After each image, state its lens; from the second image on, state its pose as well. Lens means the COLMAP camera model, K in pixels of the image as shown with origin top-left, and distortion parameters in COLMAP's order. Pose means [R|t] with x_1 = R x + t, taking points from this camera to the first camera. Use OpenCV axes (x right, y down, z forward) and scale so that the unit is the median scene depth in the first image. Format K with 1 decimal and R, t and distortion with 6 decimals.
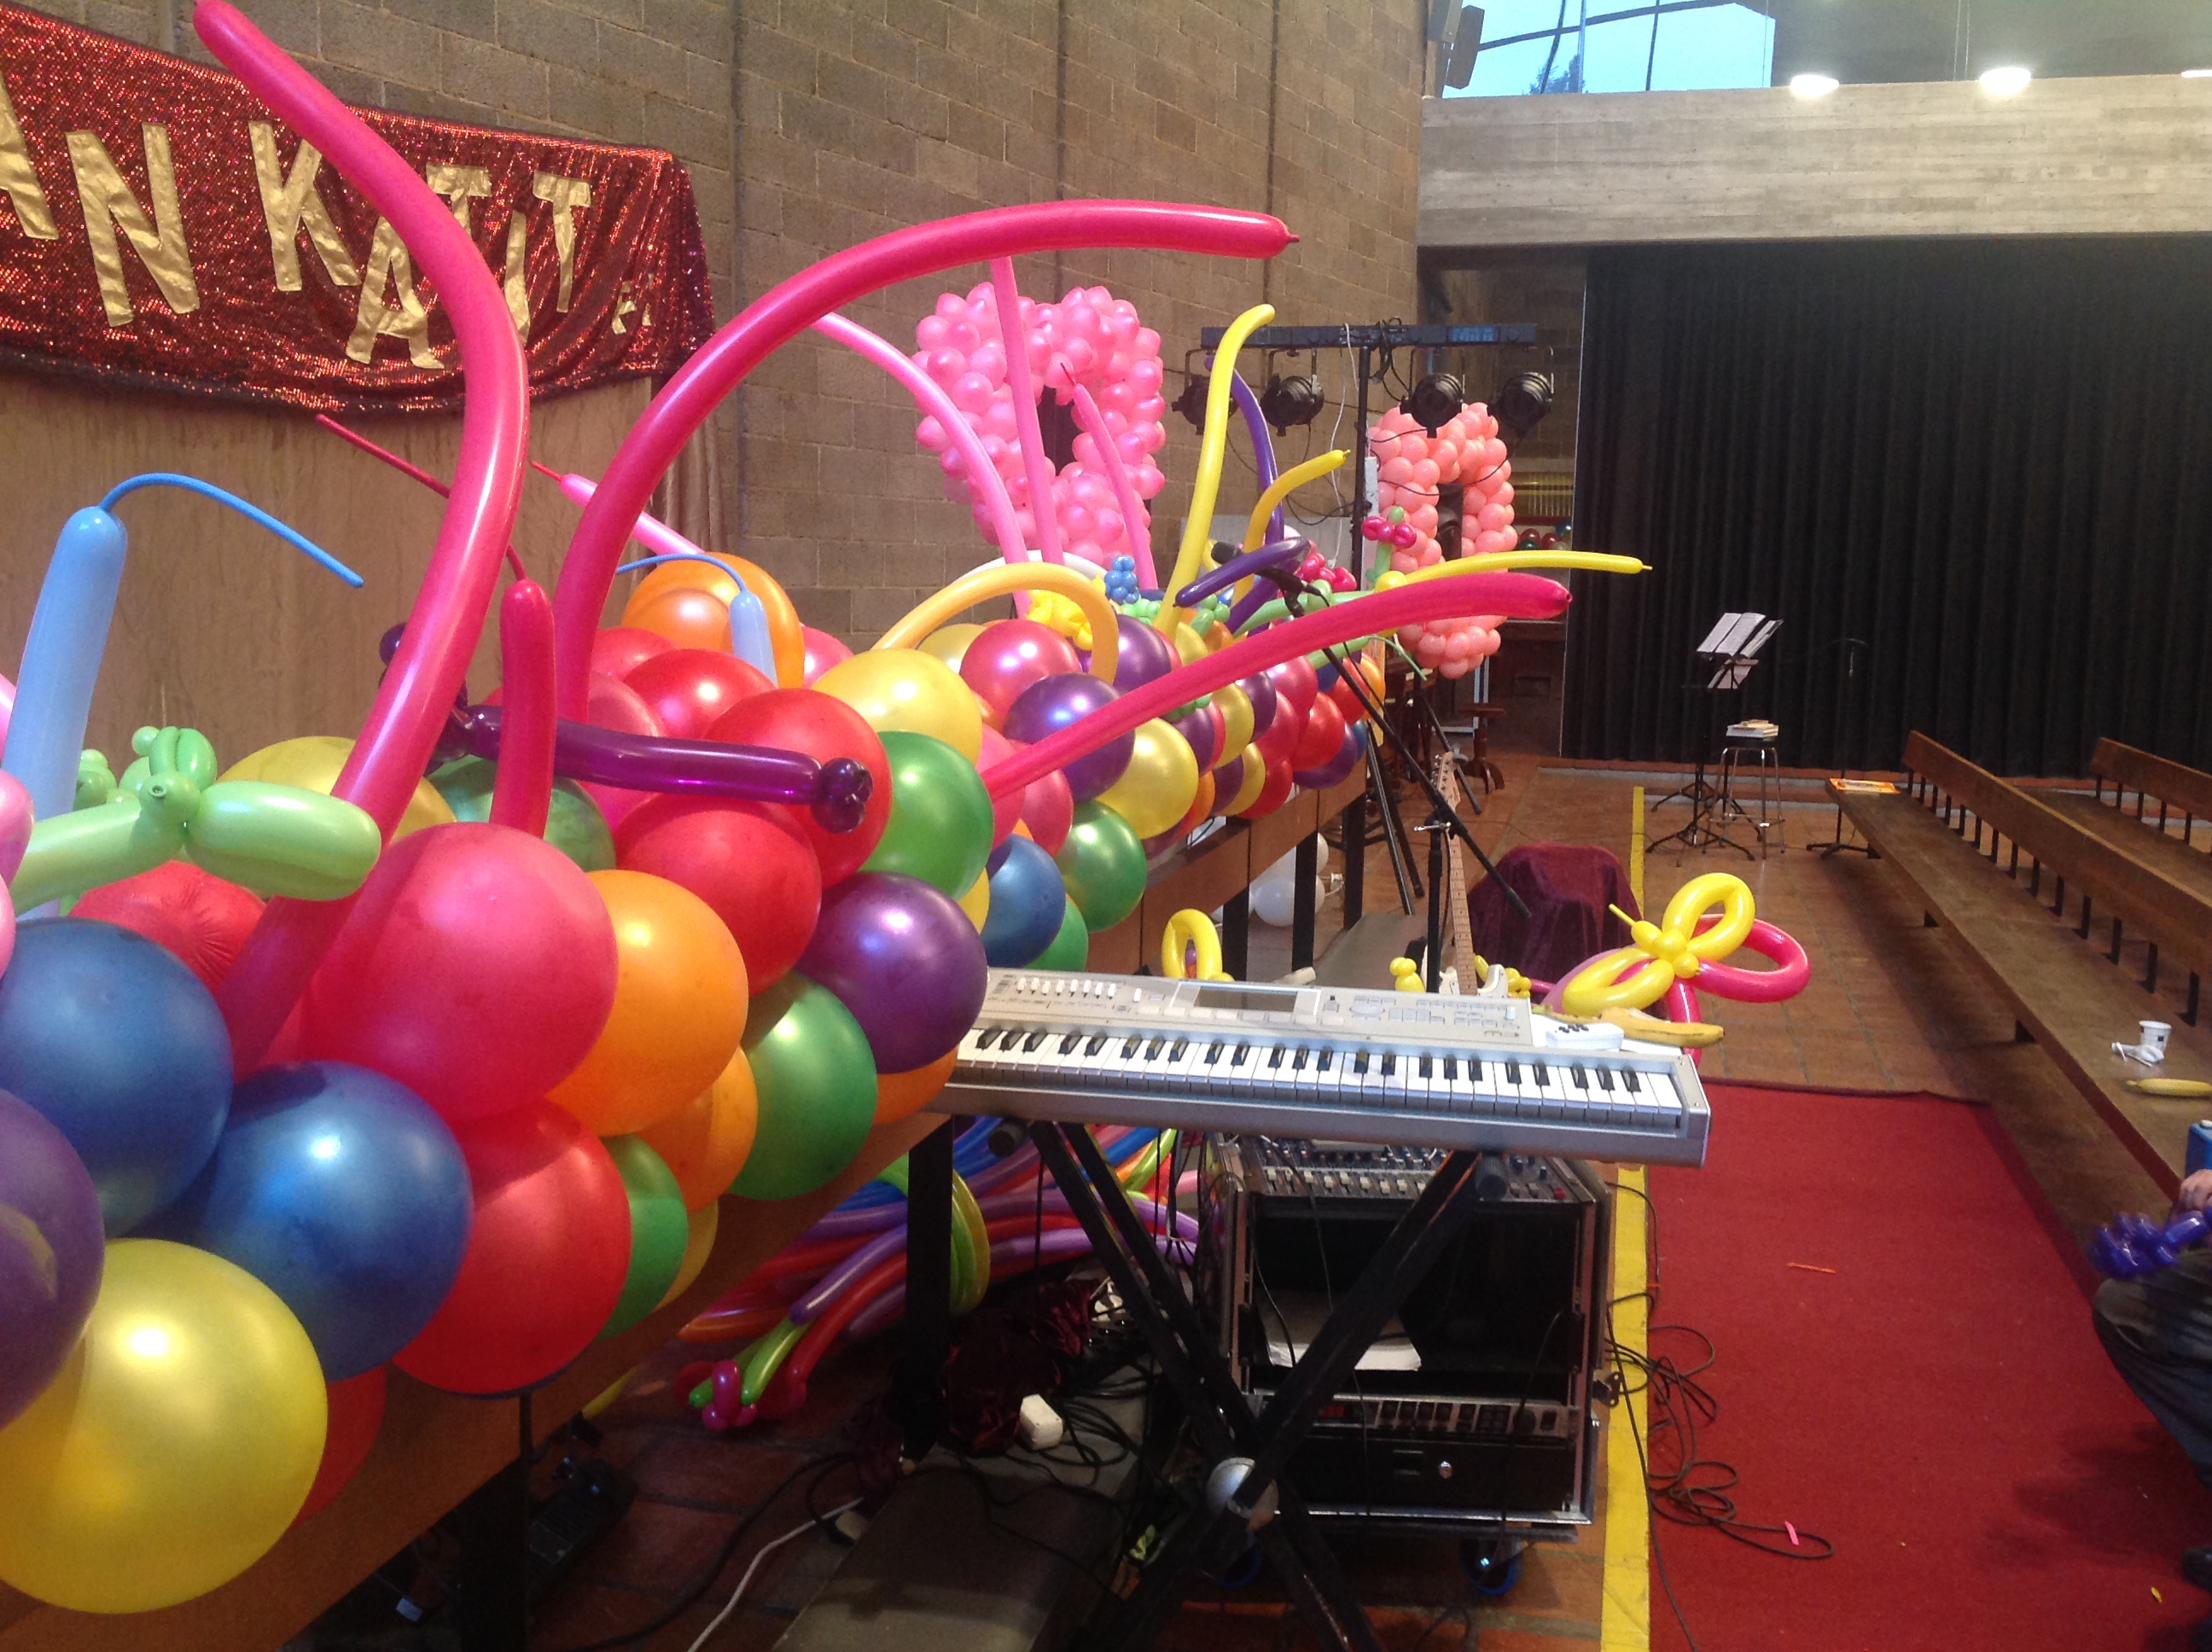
lens RADIAL K [[2109.9, 0, 1106.0], [0, 2109.9, 826.0], [0, 0, 1]] dist [0.154635, -0.297878]
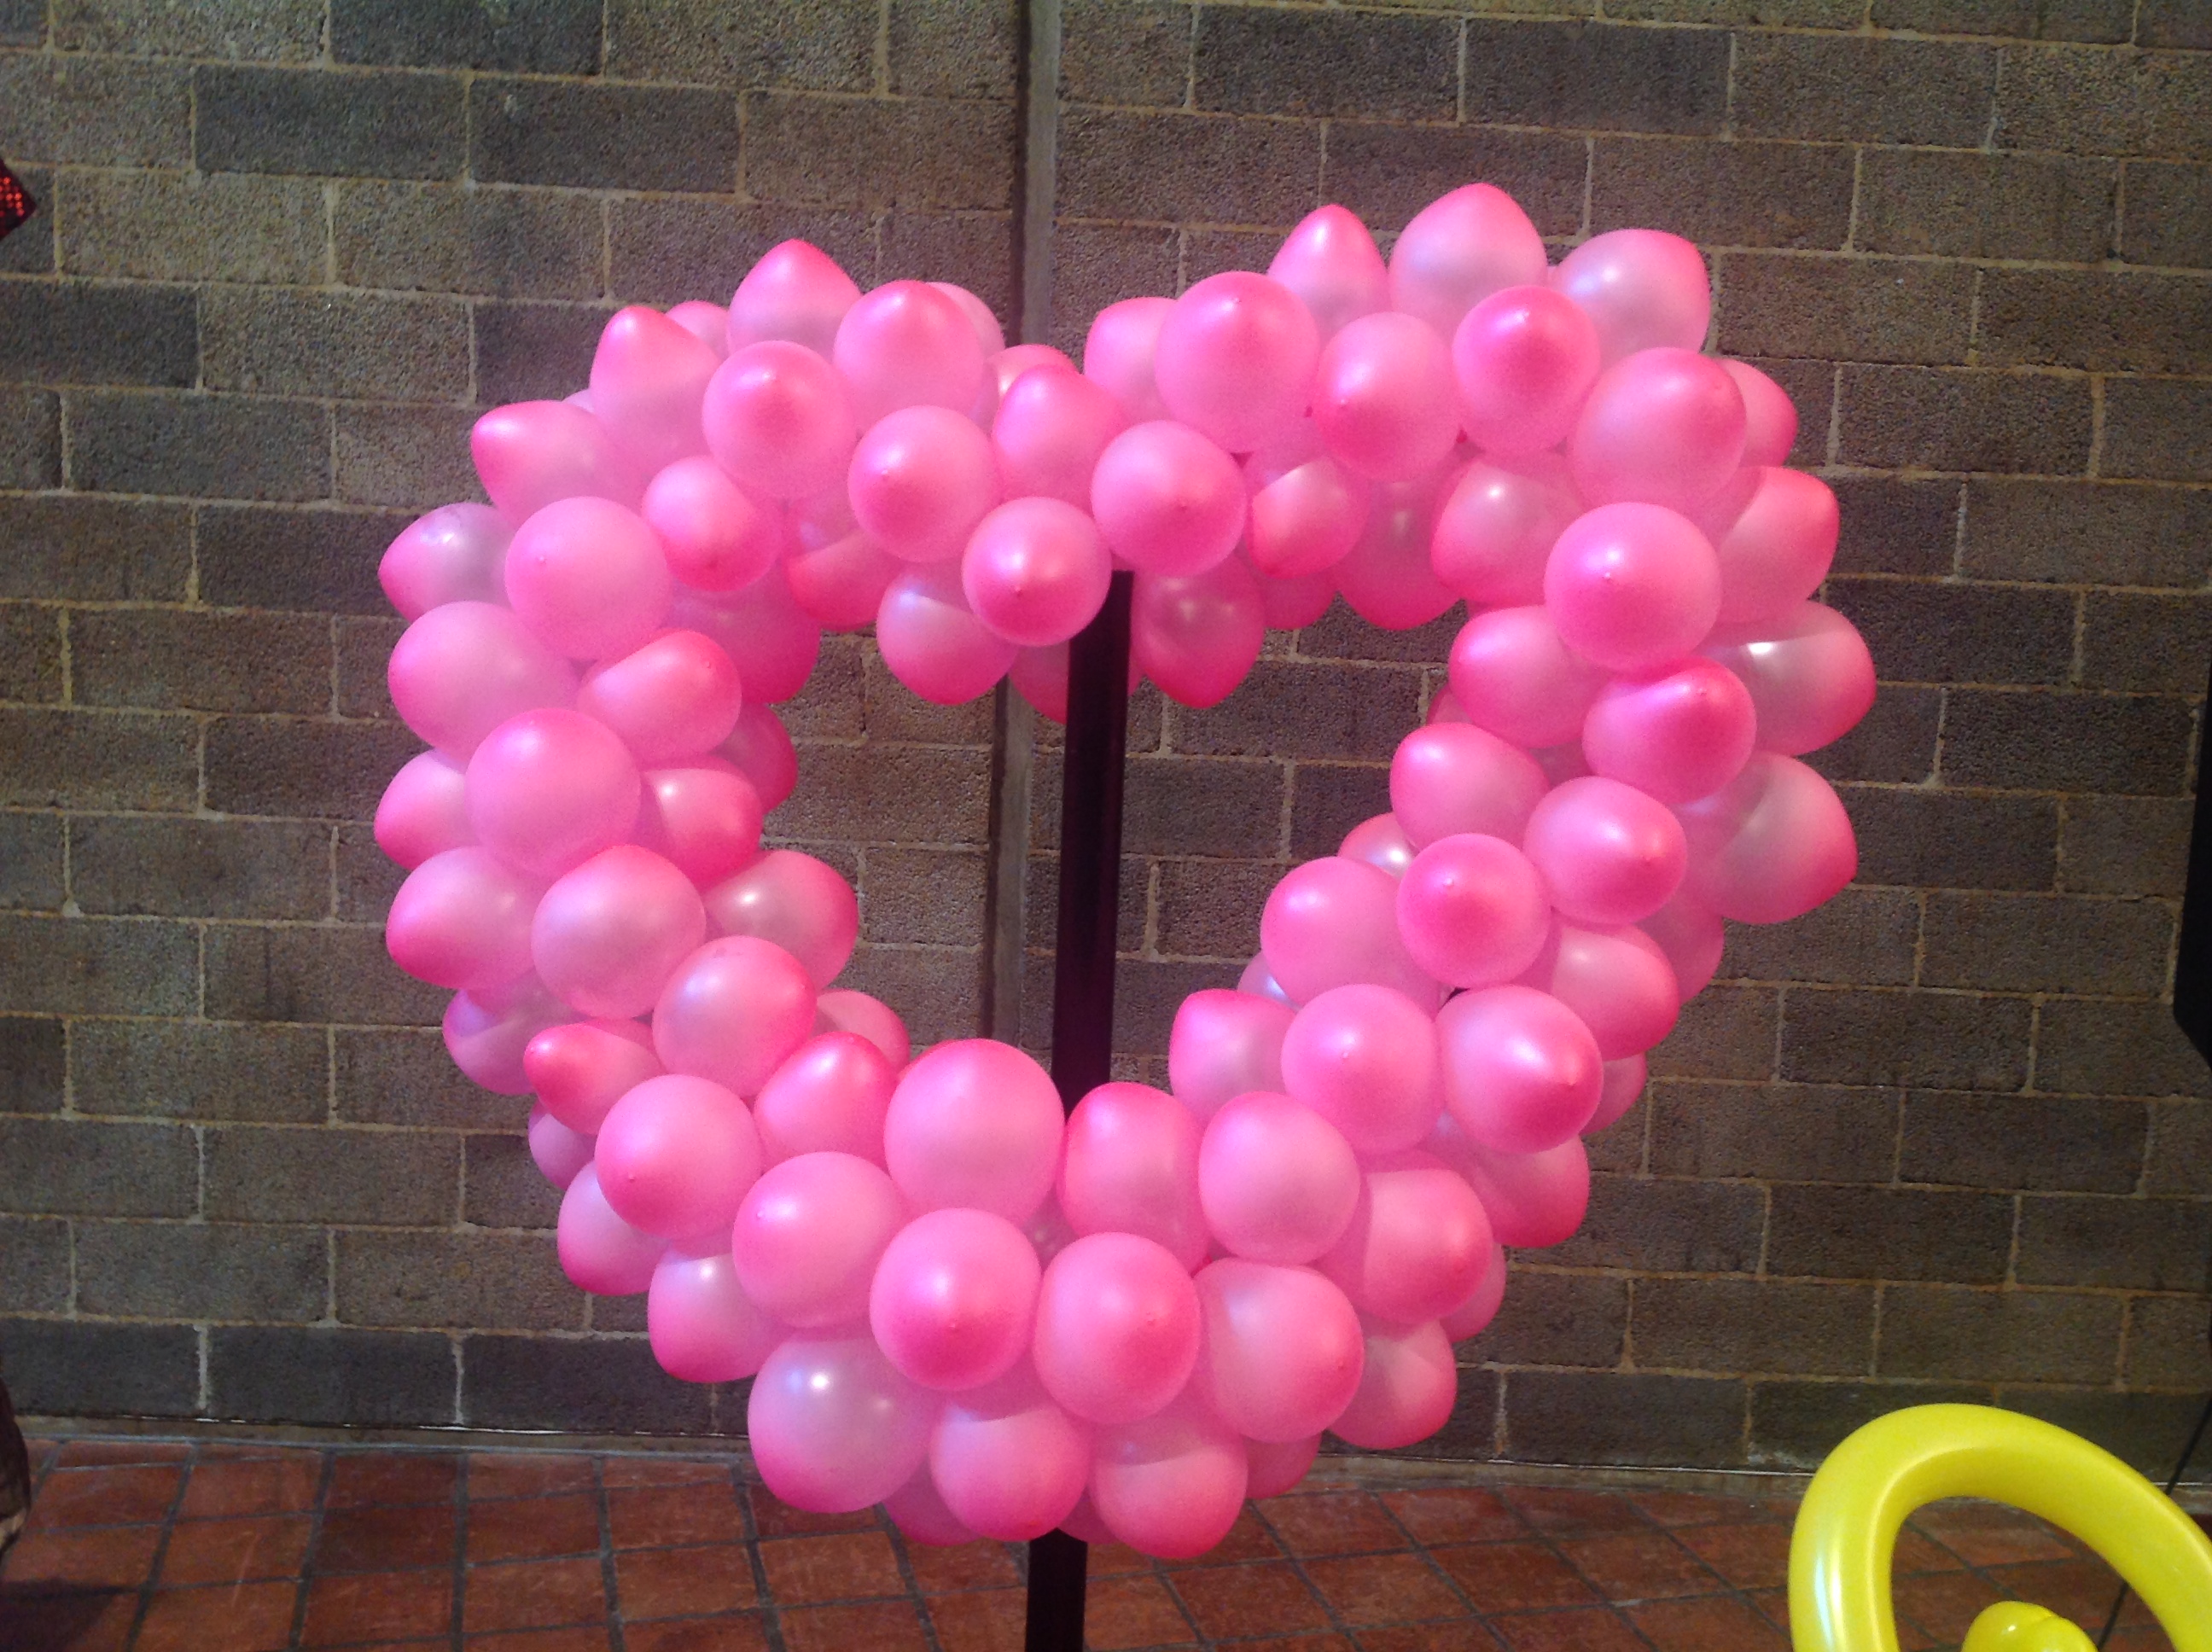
lens RADIAL K [[2109.9, 0, 1106.0], [0, 2109.9, 826.0], [0, 0, 1]] dist [0.154635, -0.297878]
pose [[0.509489, 0.112111, -0.853143, 0.072463], [-0.142296, 0.988802, 0.044960, -0.079962], [0.848630, 0.098493, 0.519737, 0.355616]]
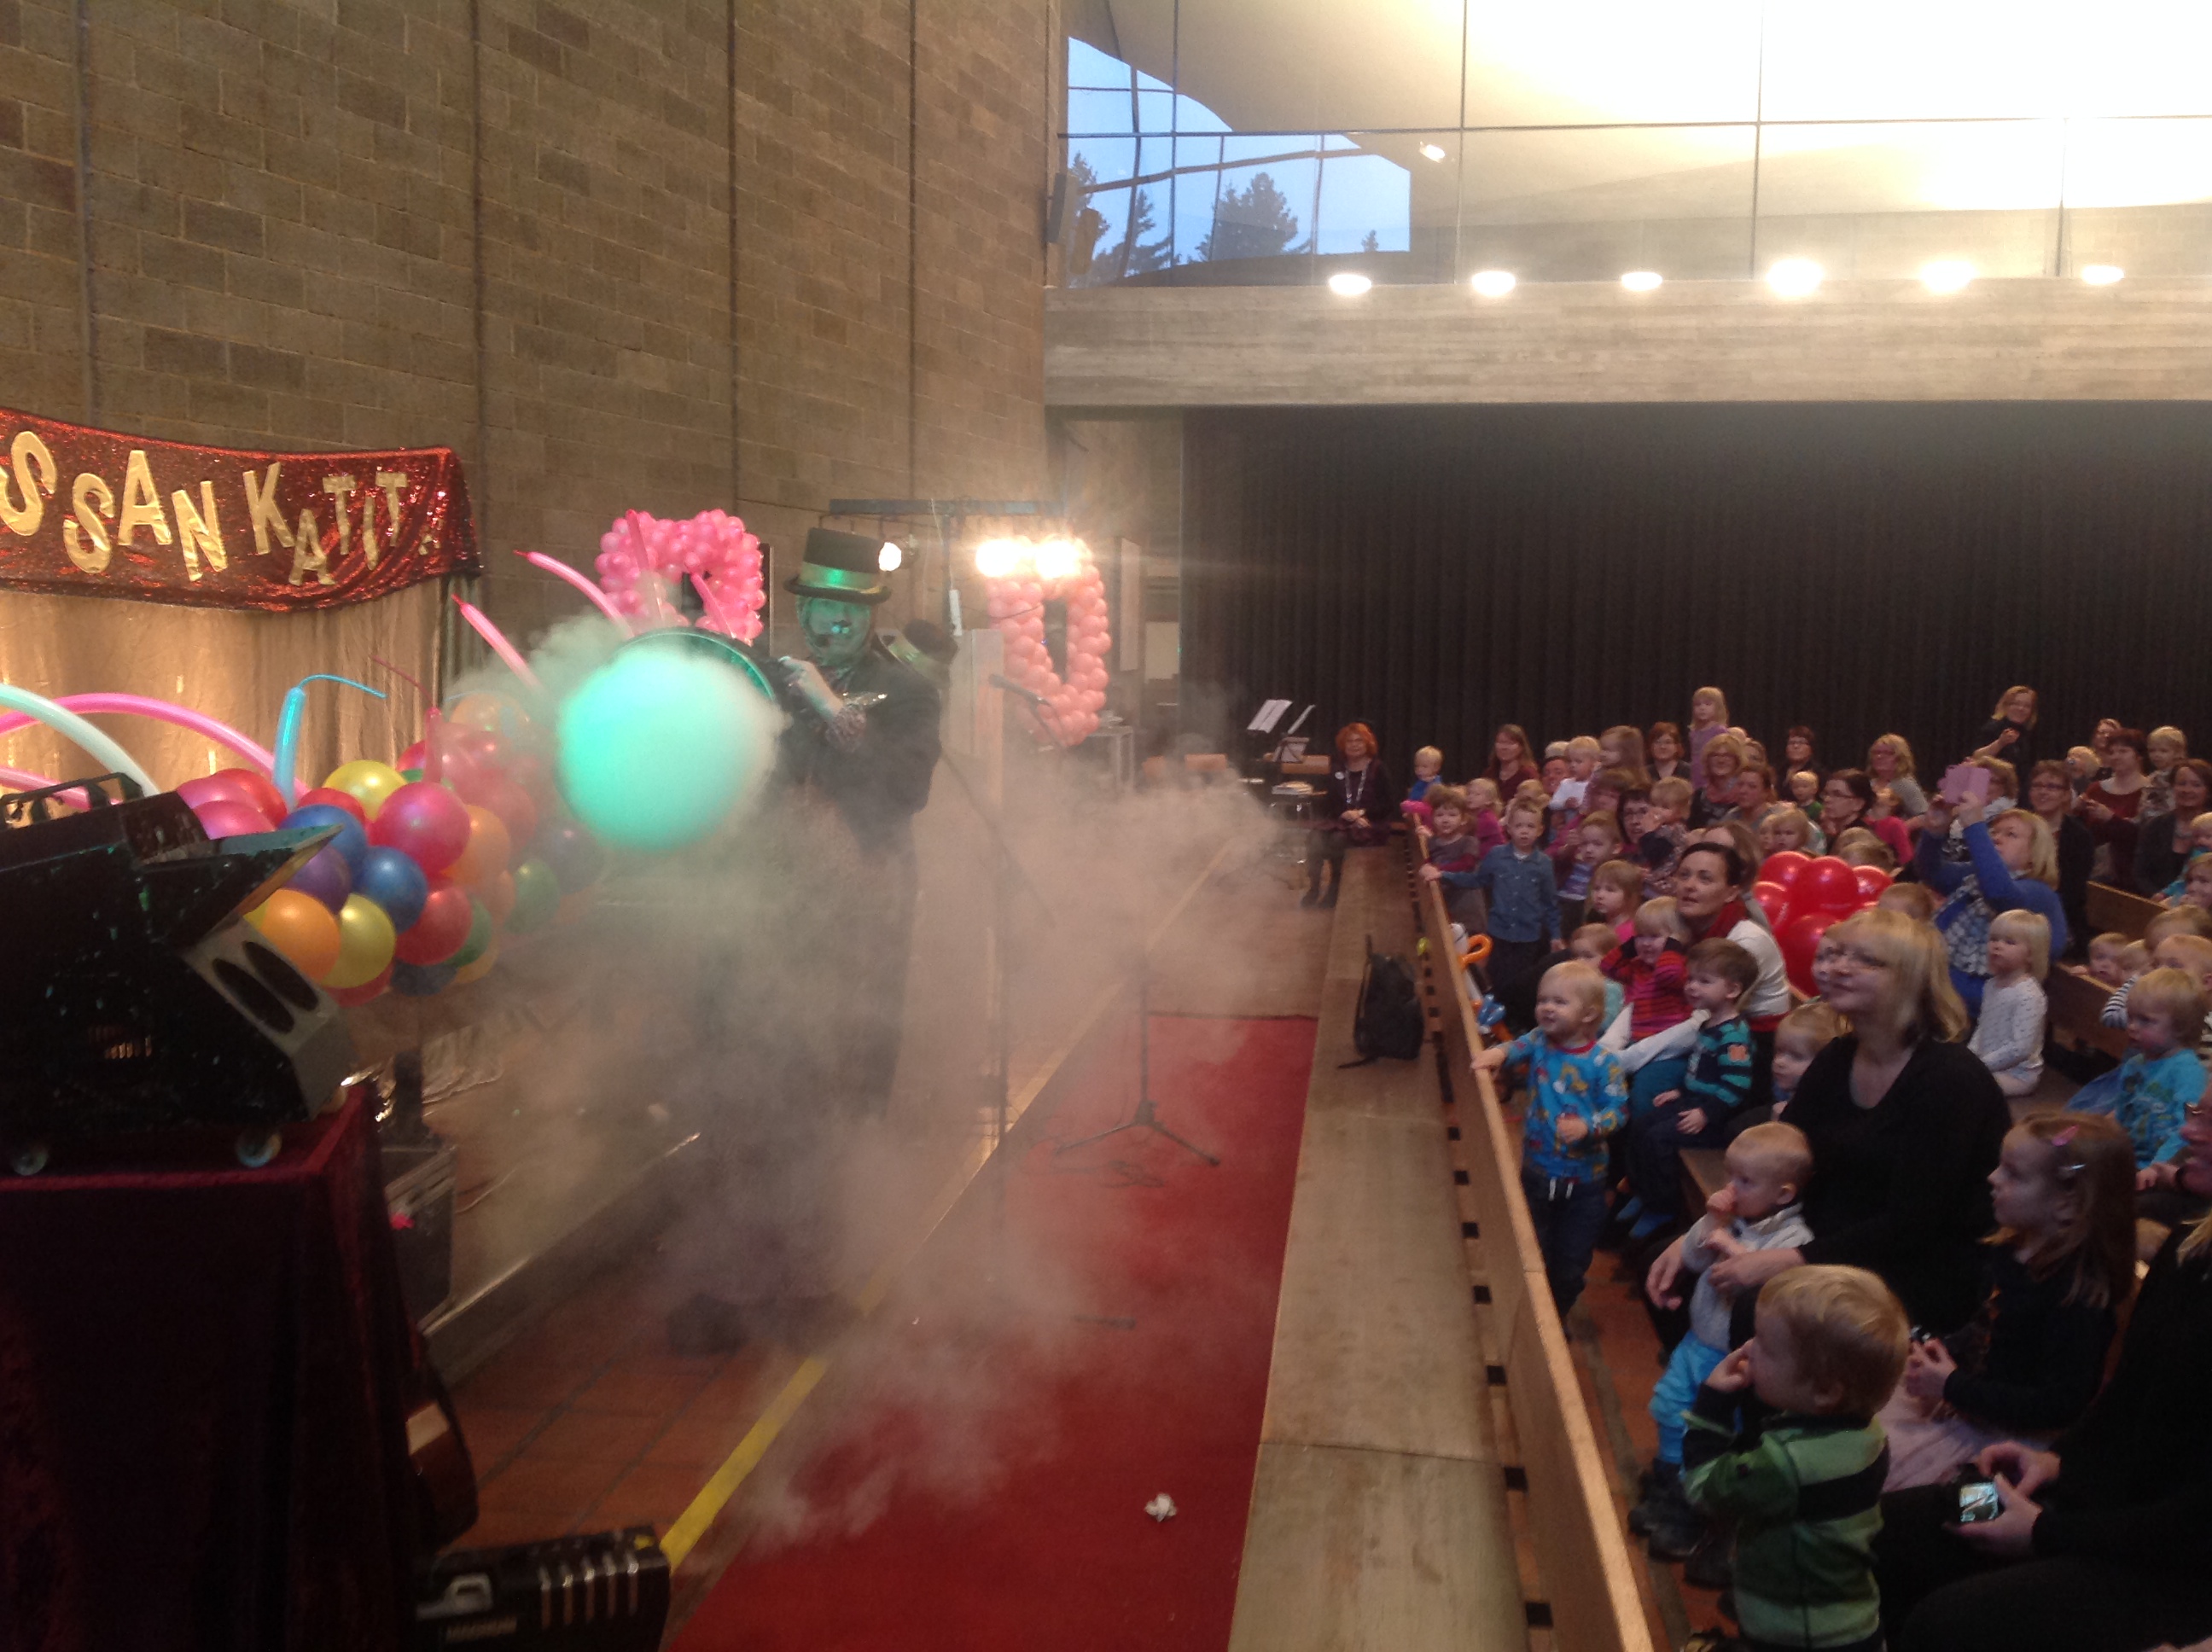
lens RADIAL K [[2109.9, 0, 1106.0], [0, 2109.9, 826.0], [0, 0, 1]] dist [0.154635, -0.297878]
pose [[0.992833, -0.017908, 0.118158, 0.038817], [0.022542, 0.999023, -0.038000, 0.024167], [-0.117362, 0.040391, 0.992267, -0.264513]]
